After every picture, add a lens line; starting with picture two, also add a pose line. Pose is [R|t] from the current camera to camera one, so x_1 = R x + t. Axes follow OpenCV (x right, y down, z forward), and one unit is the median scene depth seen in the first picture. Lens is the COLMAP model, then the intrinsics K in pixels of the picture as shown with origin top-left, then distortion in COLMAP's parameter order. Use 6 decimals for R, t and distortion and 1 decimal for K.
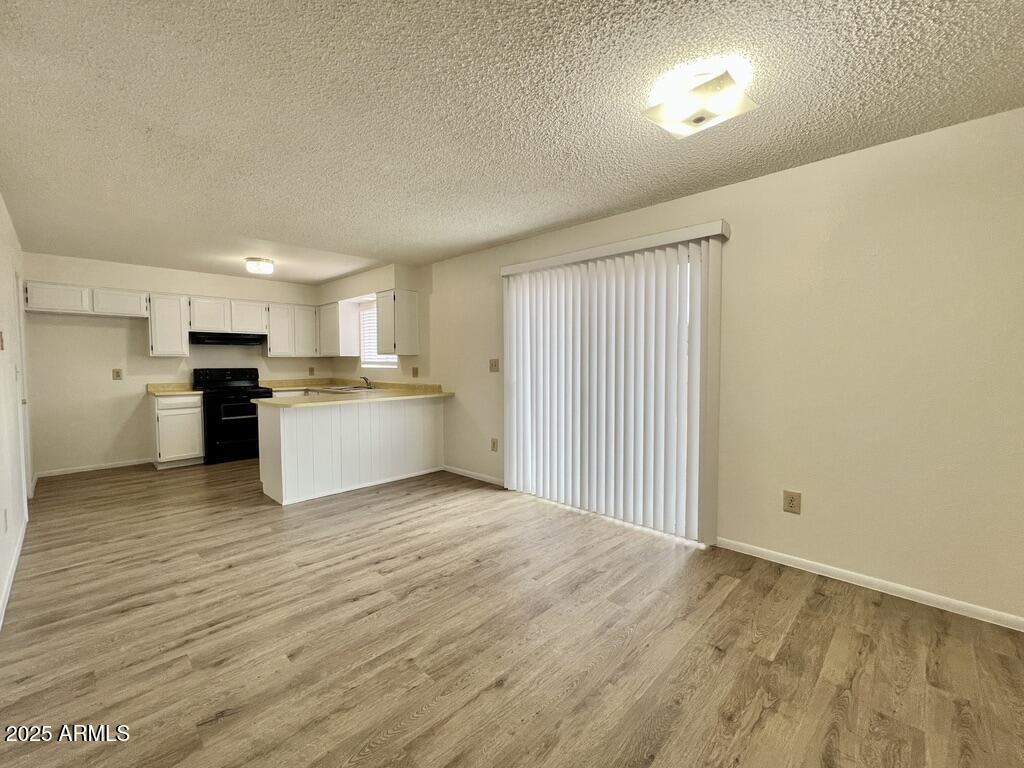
lens RADIAL K [[447.0, 0, 512.8], [0, 447.0, 381.2], [0, 0, 1]] dist [0.000676, 0.000303]
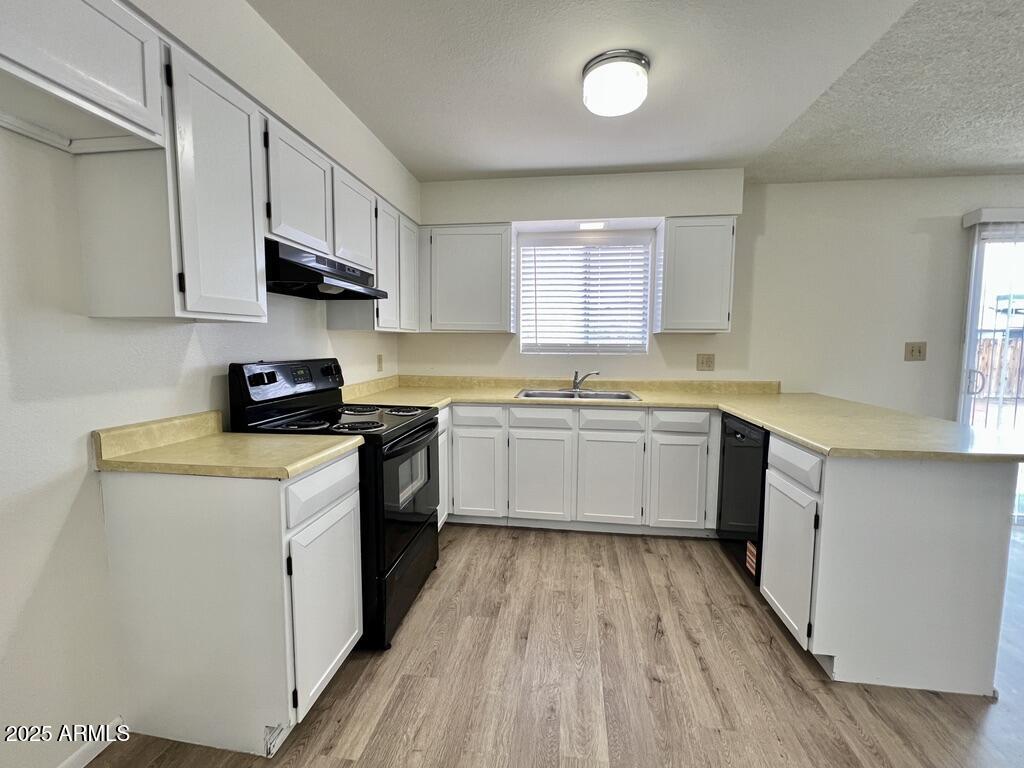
lens RADIAL K [[447.0, 0, 511.4], [0, 447.0, 377.7], [0, 0, 1]] dist [0.000676, 0.000303]
pose [[0.794870, -0.040700, 0.605413, -0.782973], [0.020842, 0.998990, 0.039795, -0.027512], [-0.606421, -0.019014, 0.794916, 0.667558]]
